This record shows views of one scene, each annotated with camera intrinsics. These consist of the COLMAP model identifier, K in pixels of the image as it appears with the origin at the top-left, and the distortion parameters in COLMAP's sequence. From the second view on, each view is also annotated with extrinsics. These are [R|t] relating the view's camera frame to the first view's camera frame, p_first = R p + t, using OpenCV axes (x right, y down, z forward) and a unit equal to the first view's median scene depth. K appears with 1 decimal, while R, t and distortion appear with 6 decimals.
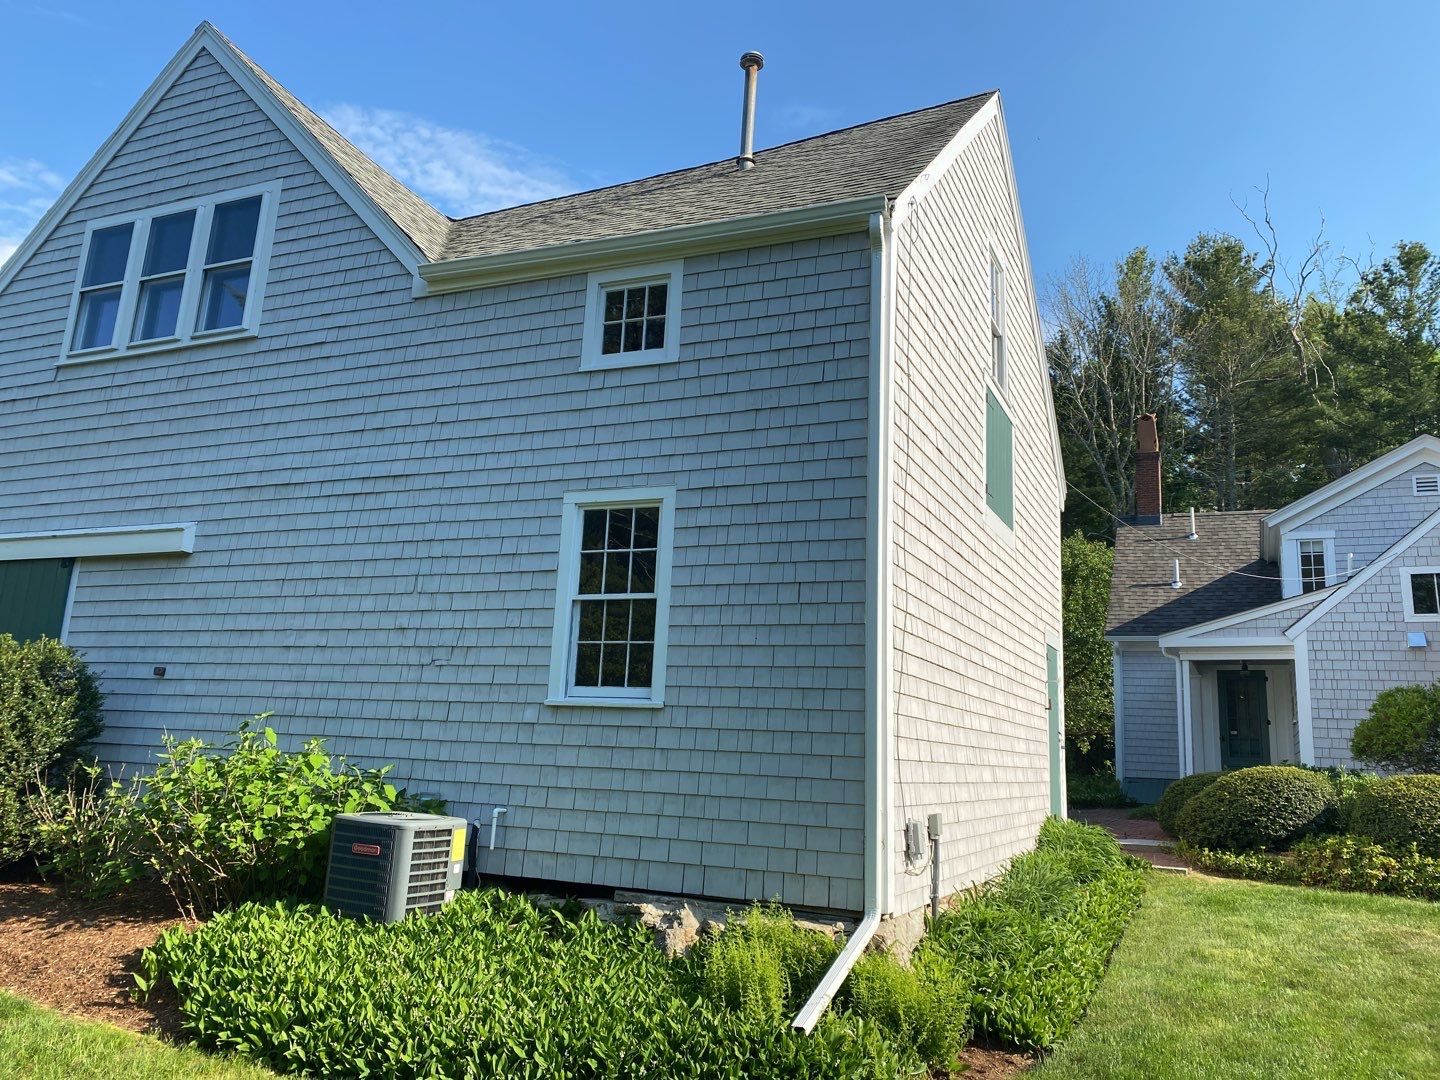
lens RADIAL K [[1118.9, 0, 755.0], [0, 1118.9, 519.9], [0, 0, 1]] dist [0.041415, -0.073410]
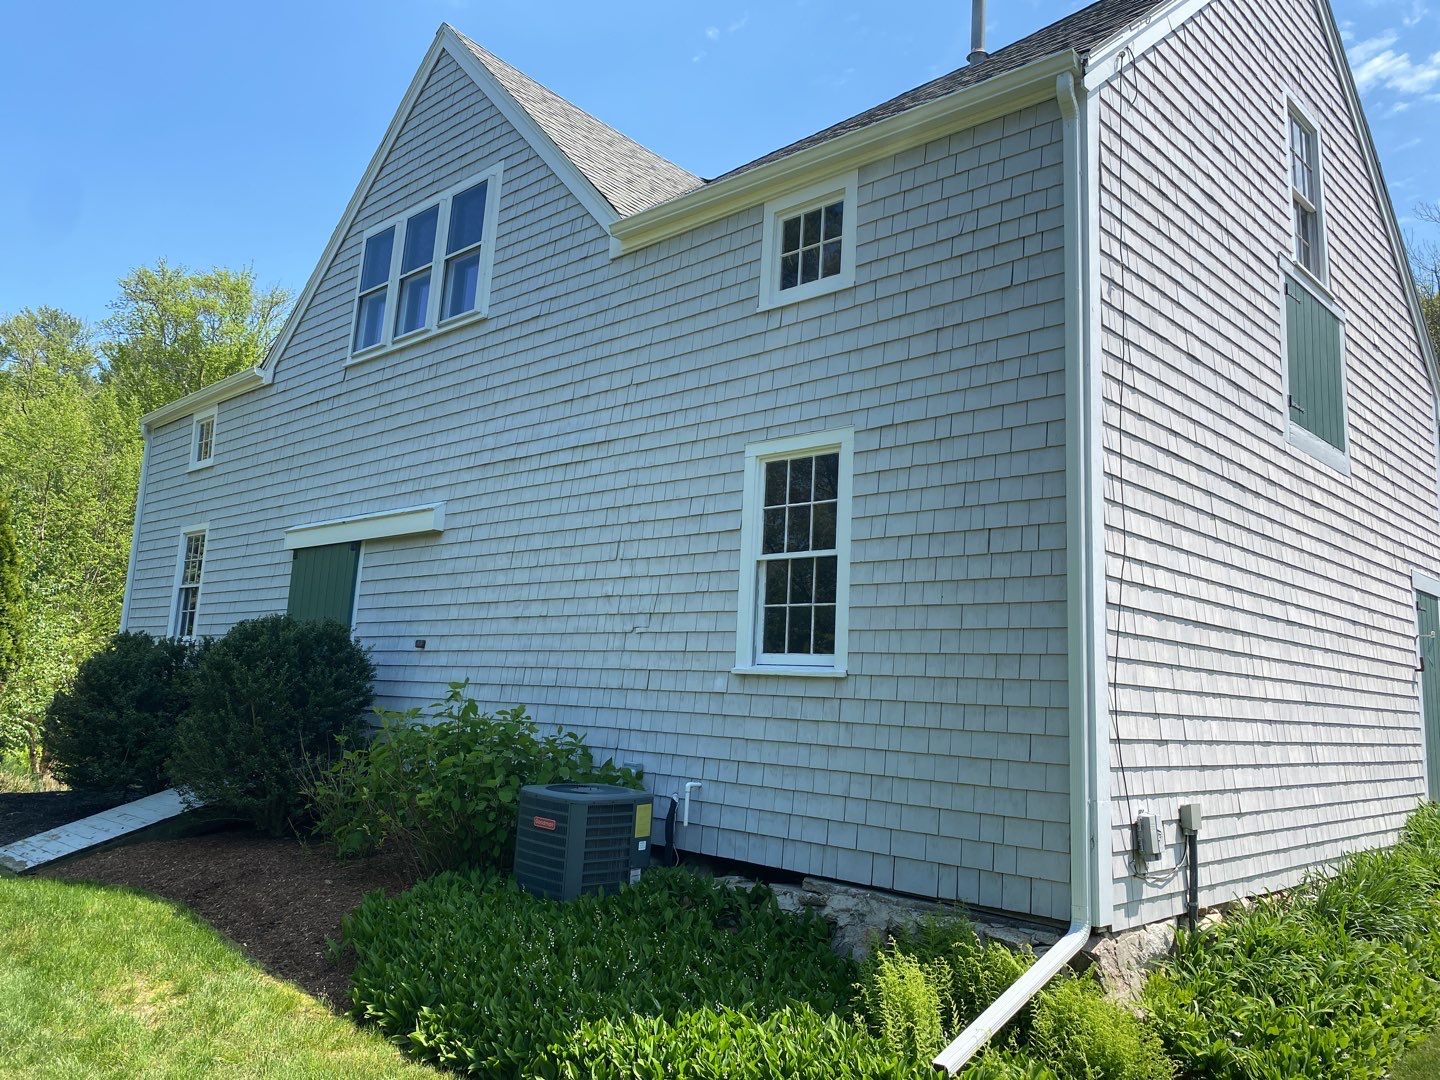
lens RADIAL K [[1118.9, 0, 720.7], [0, 1118.9, 524.6], [0, 0, 1]] dist [0.041415, -0.073410]
pose [[0.936831, -0.052825, -0.345770, 0.124092], [0.065943, 0.997477, 0.026279, 0.015101], [0.343509, -0.047420, 0.937951, 0.122028]]
